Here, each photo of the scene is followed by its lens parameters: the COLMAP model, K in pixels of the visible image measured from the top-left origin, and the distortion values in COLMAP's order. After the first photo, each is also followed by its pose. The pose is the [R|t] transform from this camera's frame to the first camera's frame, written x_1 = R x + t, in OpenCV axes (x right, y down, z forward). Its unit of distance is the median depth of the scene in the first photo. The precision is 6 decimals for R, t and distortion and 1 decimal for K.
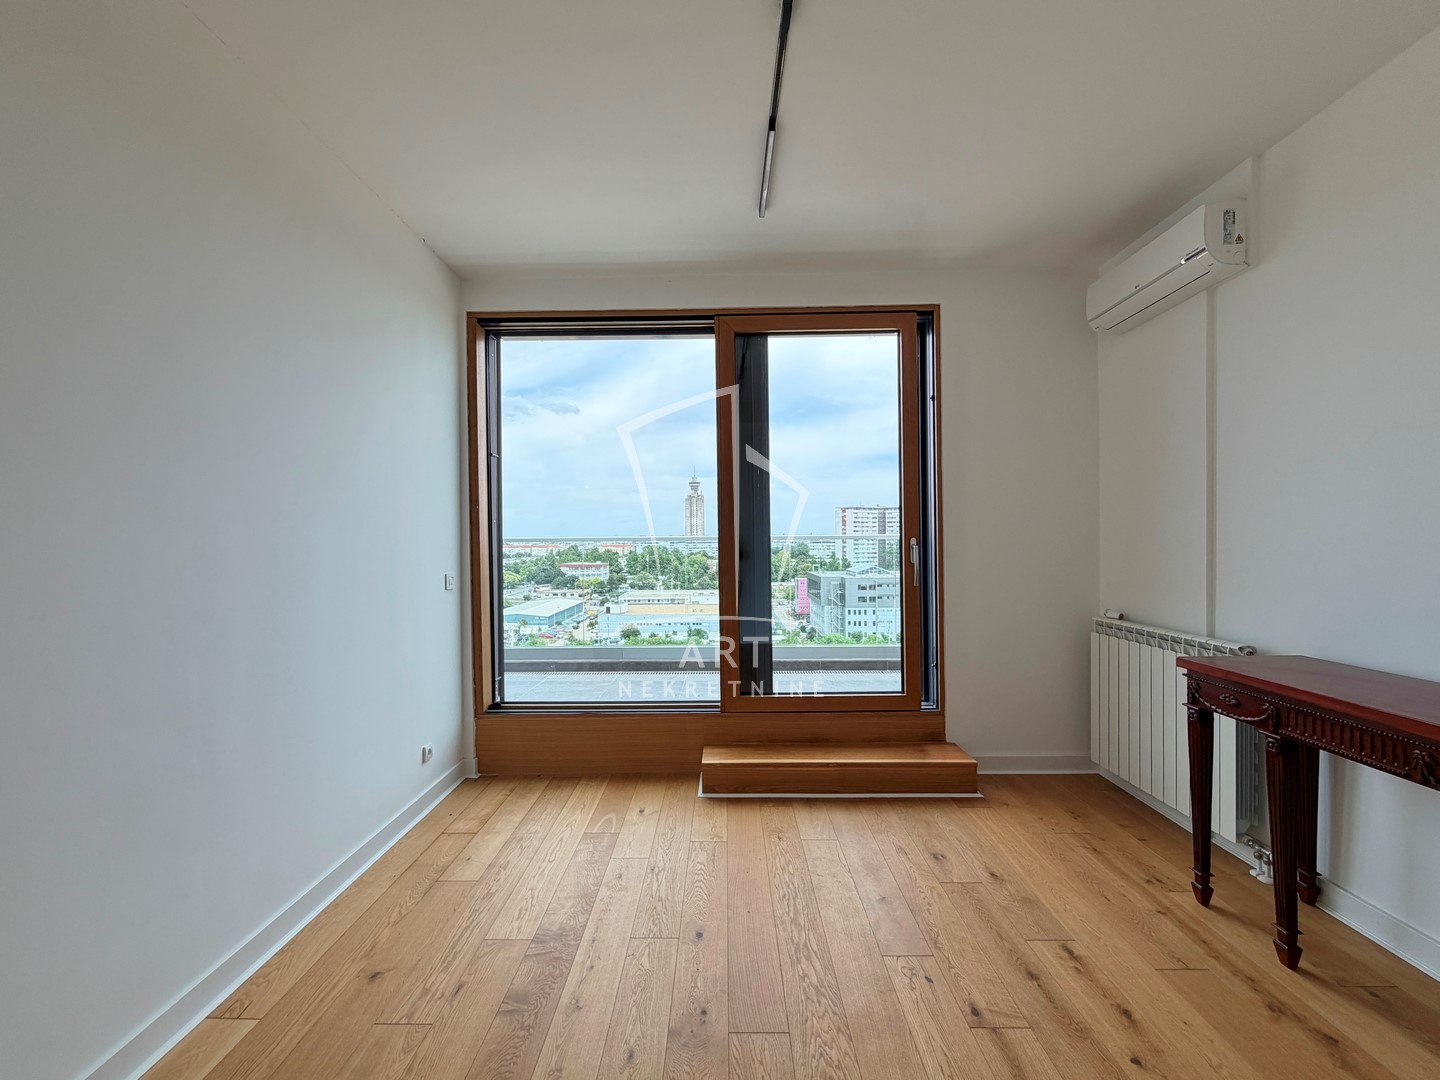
lens RADIAL K [[588.0, 0, 705.3], [0, 588.0, 545.4], [0, 0, 1]] dist [0.002579, 0.000166]
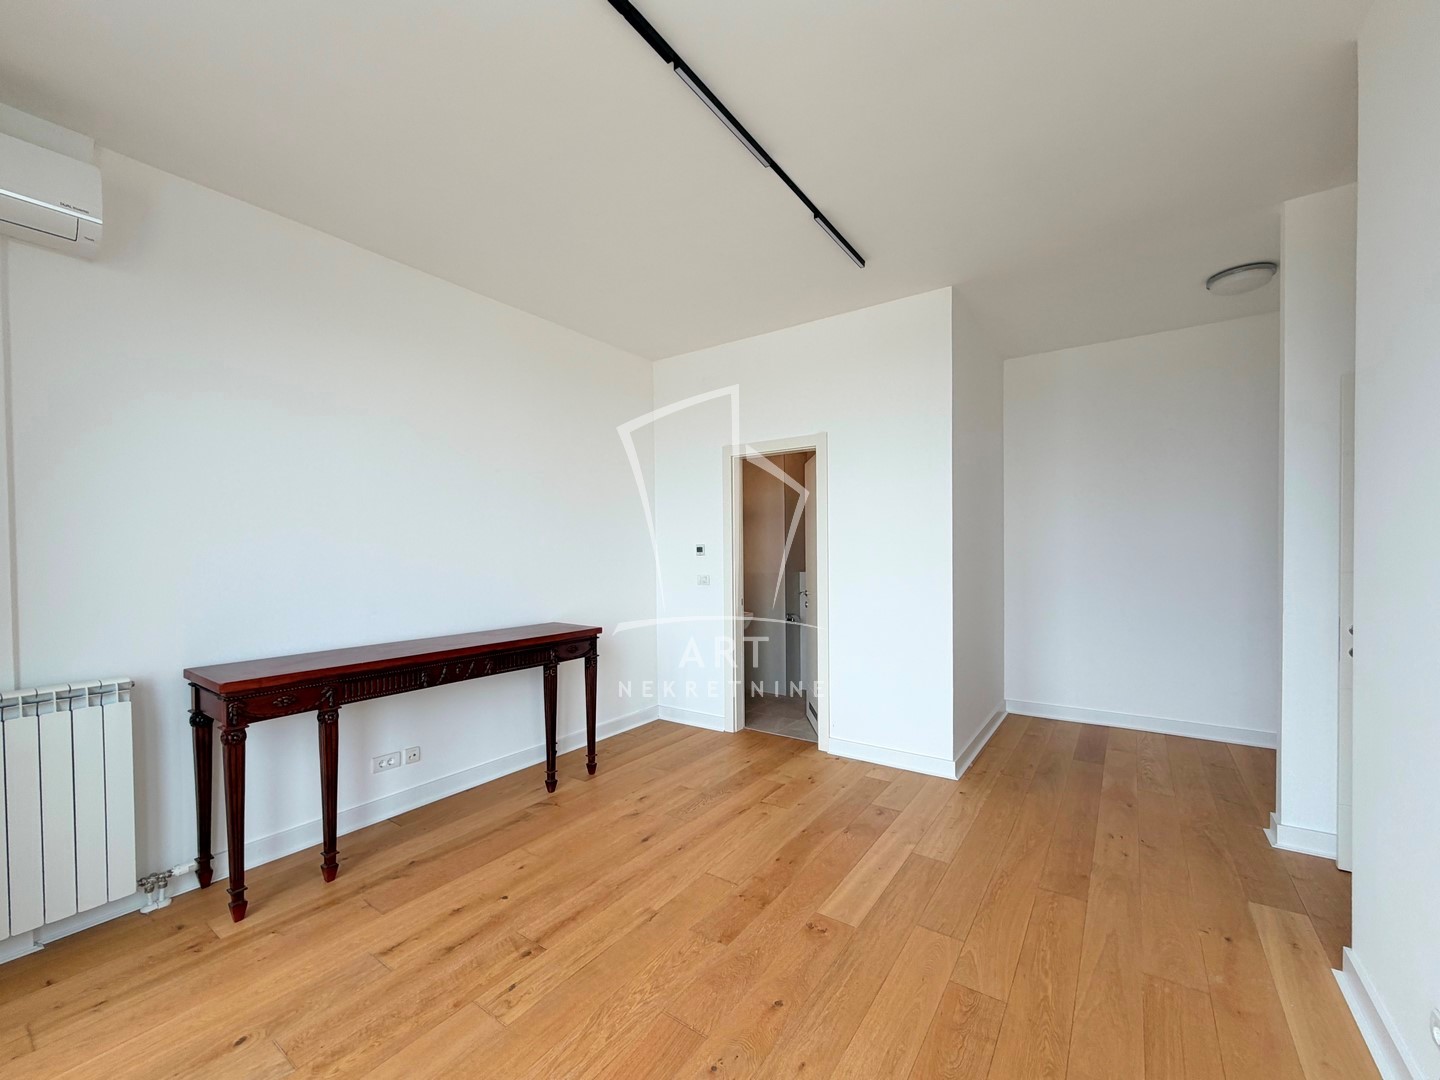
lens RADIAL K [[588.0, 0, 705.3], [0, 588.0, 545.4], [0, 0, 1]] dist [0.002579, 0.000166]
pose [[-0.827597, 0.020651, 0.560943, -0.303034], [0.016824, 0.999787, -0.011985, -0.010844], [-0.561071, -0.000481, -0.827767, 1.023991]]
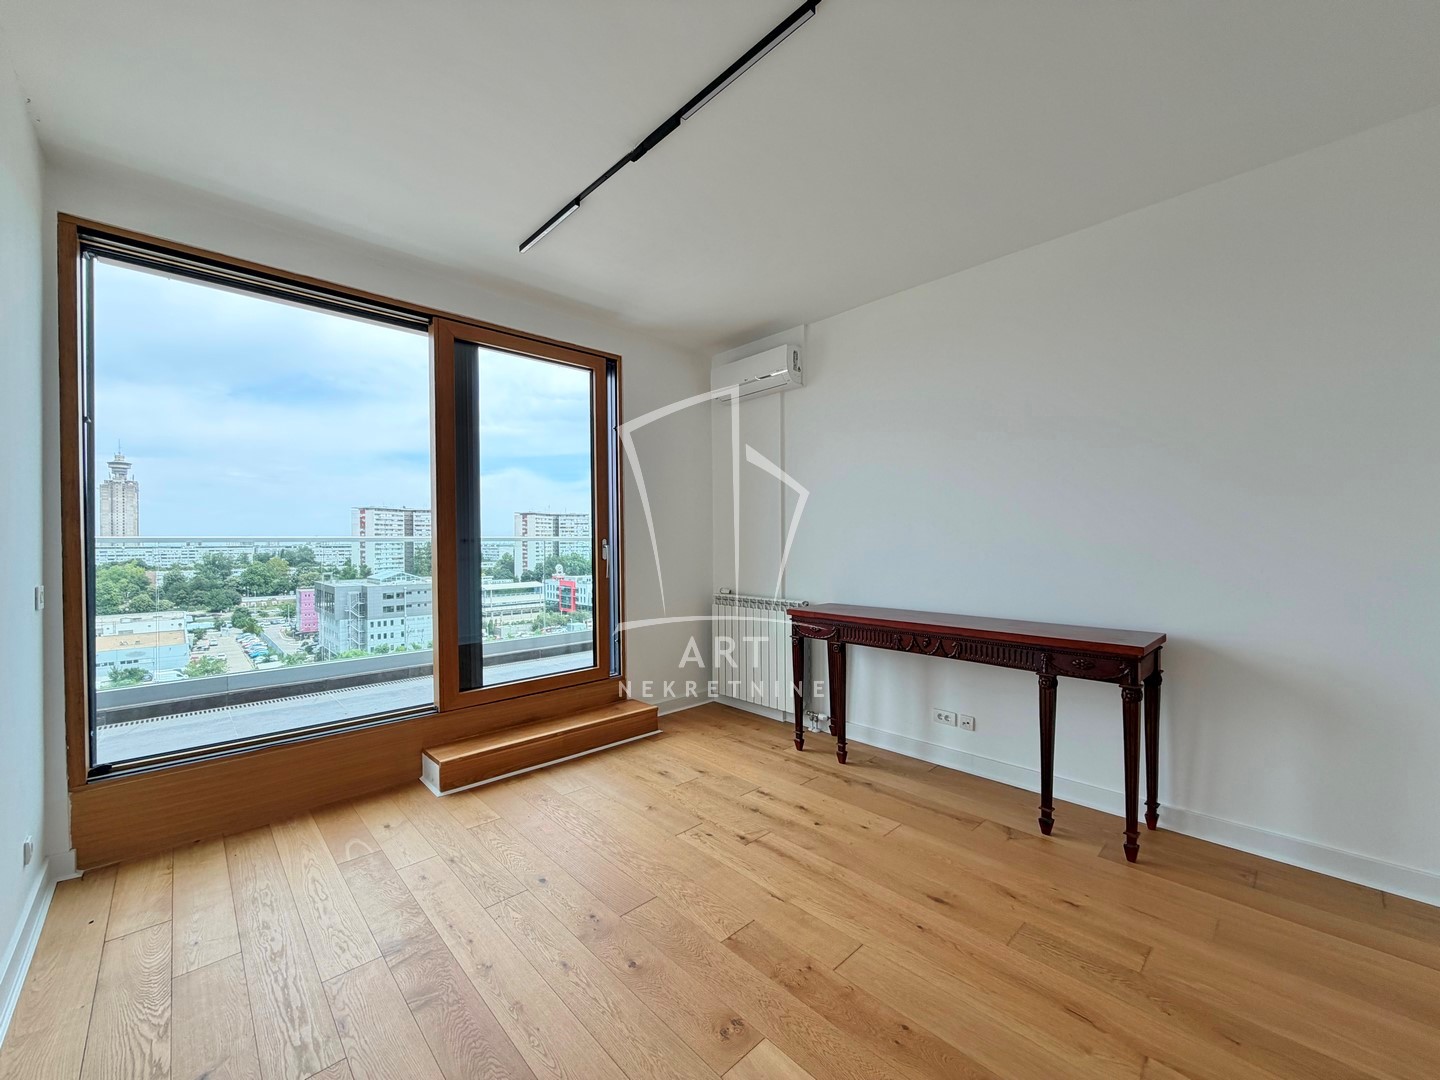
lens RADIAL K [[579.6, 0, 713.8], [0, 579.6, 540.1], [0, 0, 1]] dist [0.004621, 0.000179]
pose [[0.716374, 0.005034, 0.697699, -0.391568], [0.006400, 0.999884, -0.013786, 0.008814], [-0.697687, 0.014342, 0.716259, -0.040235]]
